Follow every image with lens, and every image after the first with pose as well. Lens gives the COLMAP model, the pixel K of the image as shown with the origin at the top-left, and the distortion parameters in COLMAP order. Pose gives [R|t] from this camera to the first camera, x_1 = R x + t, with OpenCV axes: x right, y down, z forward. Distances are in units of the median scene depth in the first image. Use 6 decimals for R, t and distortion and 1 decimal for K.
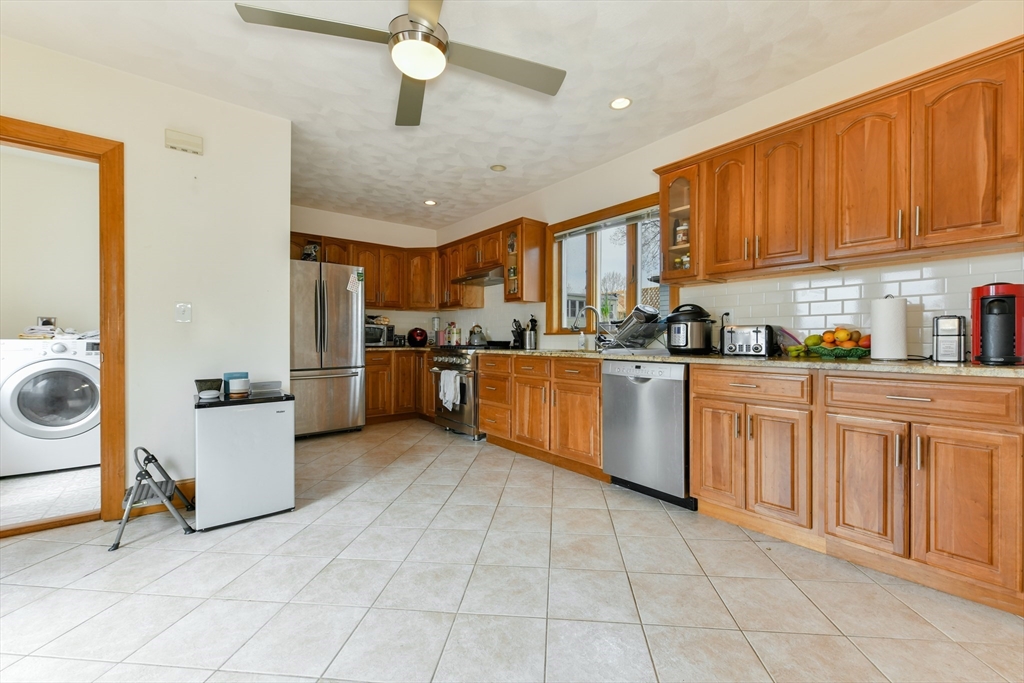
lens RADIAL K [[411.6, 0, 512.0], [0, 411.6, 341.5], [0, 0, 1]] dist [0.006383, -0.000806]
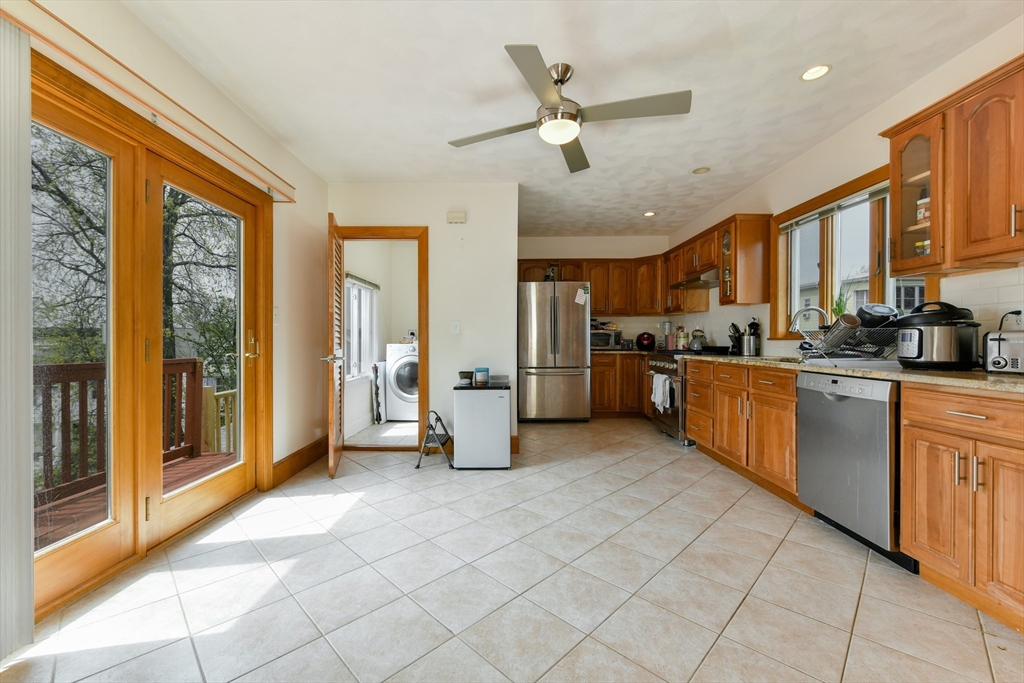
lens RADIAL K [[409.3, 0, 512.0], [0, 409.3, 341.5], [0, 0, 1]] dist [0.000088, -0.000319]
pose [[0.779294, 0.002047, -0.626655, 0.278314], [-0.002519, 0.999997, 0.000134, -0.015902], [0.626654, 0.001474, 0.779296, -0.051559]]
